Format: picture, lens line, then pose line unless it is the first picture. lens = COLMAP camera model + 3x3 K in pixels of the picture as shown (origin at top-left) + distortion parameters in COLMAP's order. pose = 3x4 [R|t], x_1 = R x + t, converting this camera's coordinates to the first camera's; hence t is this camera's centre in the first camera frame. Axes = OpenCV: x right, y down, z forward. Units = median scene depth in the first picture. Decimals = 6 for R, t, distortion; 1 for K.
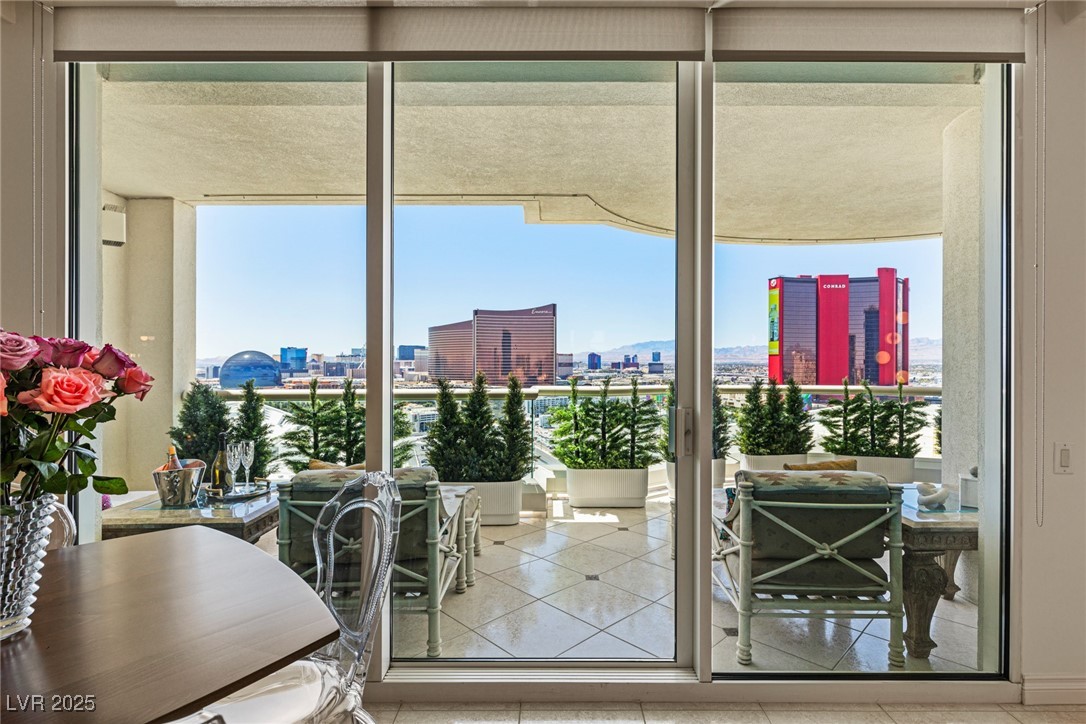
lens RADIAL K [[521.0, 0, 552.7], [0, 521.0, 361.9], [0, 0, 1]] dist [0.004480, -0.000264]
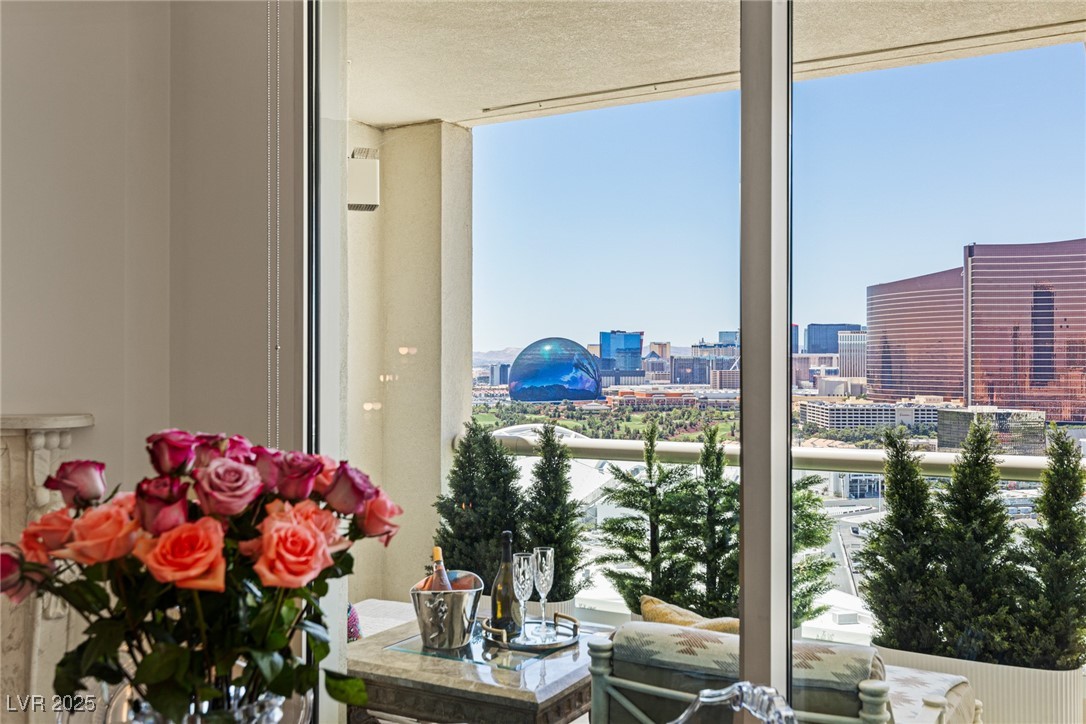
lens RADIAL K [[1044.2, 0, 549.3], [0, 1044.2, 359.0], [0, 0, 1]] dist [0.005537, 0.010741]
pose [[0.863140, -0.000225, -0.504965, -0.000973], [0.001242, 0.999998, 0.001677, -0.036771], [0.504964, -0.002074, 0.863138, 0.010124]]
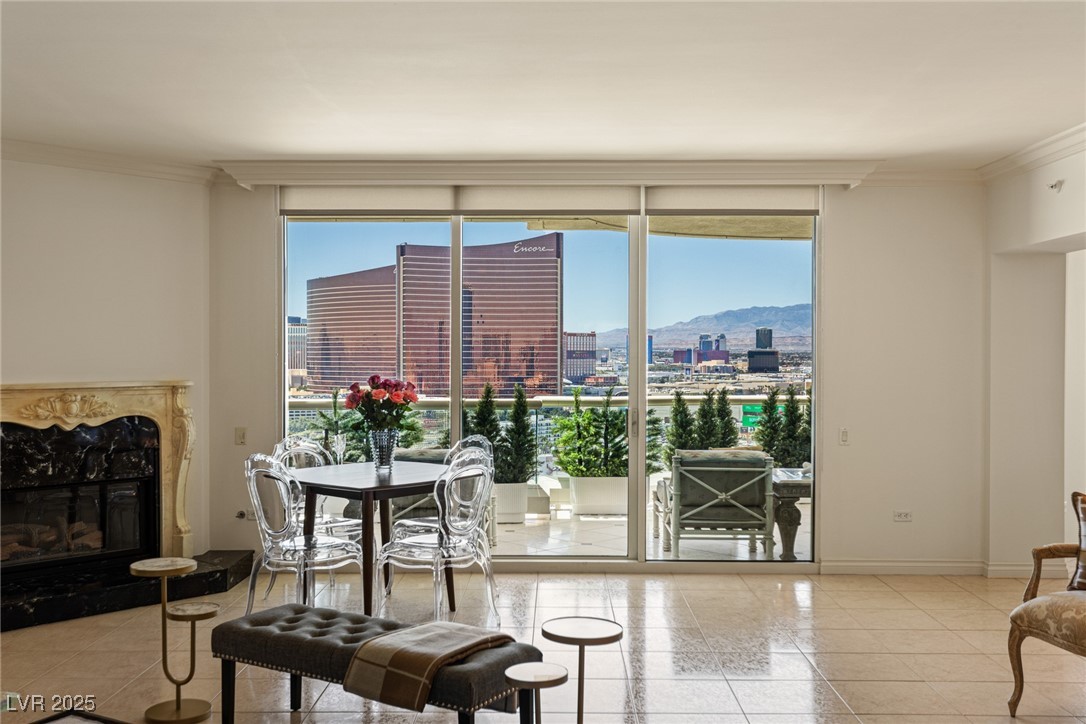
lens RADIAL K [[1044.2, 0, 549.3], [0, 1044.2, 359.0], [0, 0, 1]] dist [0.005537, 0.010741]
pose [[0.999982, 0.000309, -0.006034, -0.000882], [-0.000251, 0.999954, 0.009536, -0.051066], [0.006037, -0.009535, 0.999936, -1.152445]]
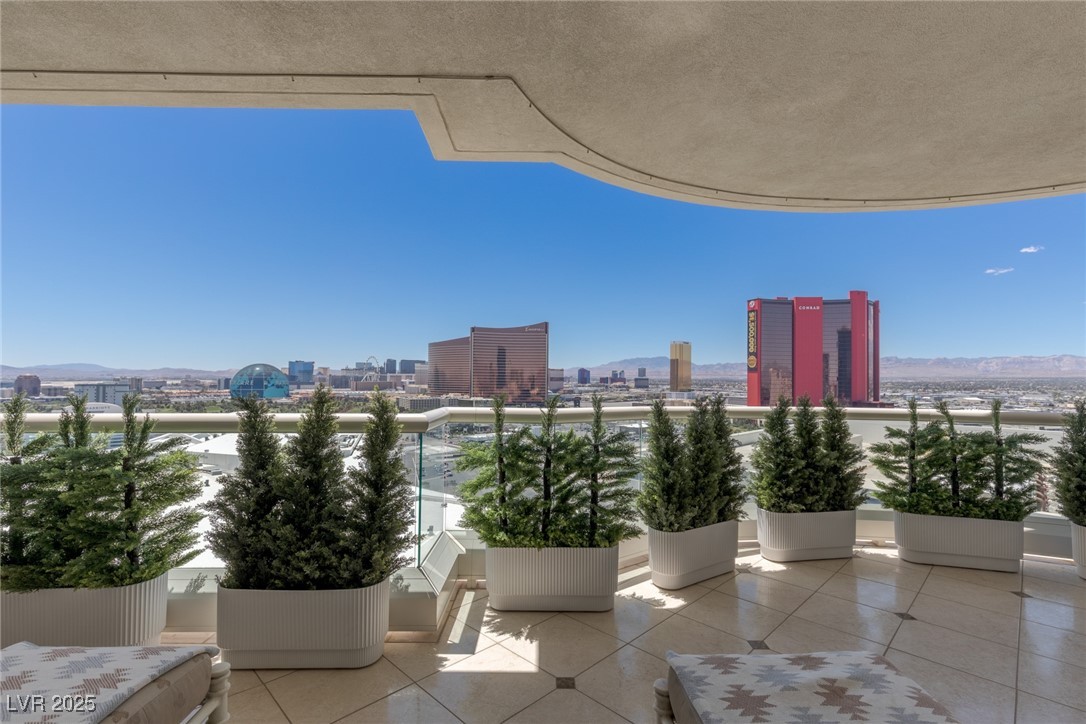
lens RADIAL K [[488.2, 0, 546.6], [0, 488.2, 365.9], [0, 0, 1]] dist [0.013160, -0.000686]
pose [[0.999963, 0.007810, 0.003506, 0.105487], [-0.007731, 0.999731, -0.021861, 0.008514], [-0.003675, 0.021833, 0.999755, 0.466503]]
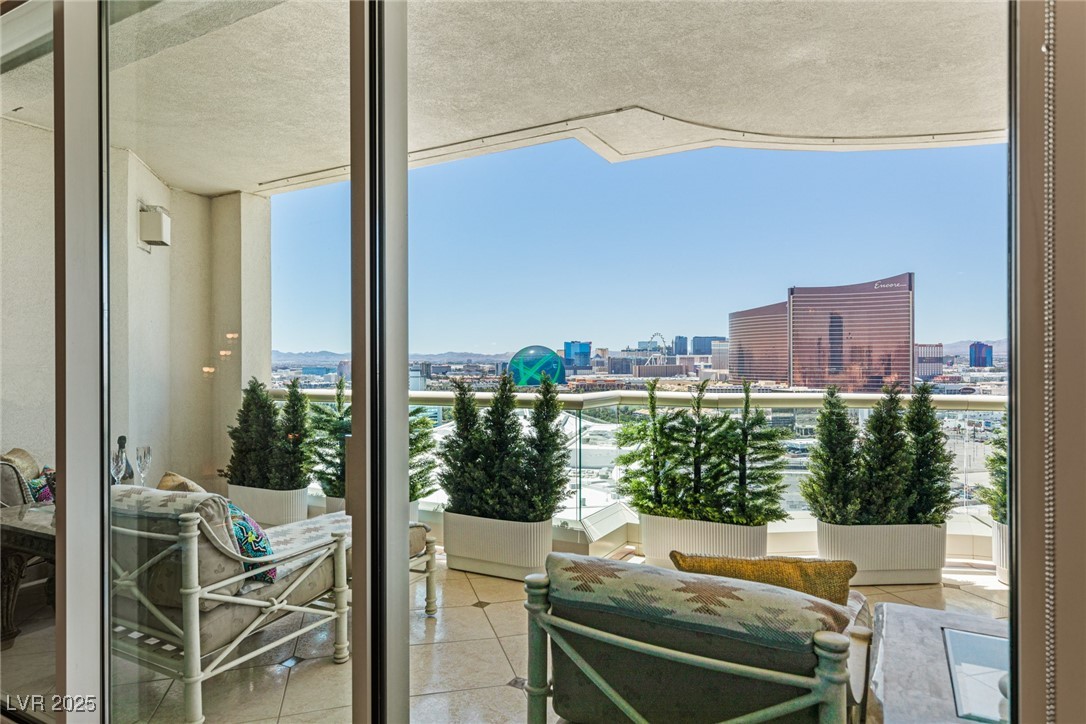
lens RADIAL K [[650.9, 0, 547.0], [0, 650.9, 359.4], [0, 0, 1]] dist [0.001530, 0.001163]
pose [[0.873919, -0.003007, -0.486062, 0.370290], [0.004775, 0.999986, 0.002399, 0.001134], [0.486047, -0.004417, 0.873921, 0.214184]]
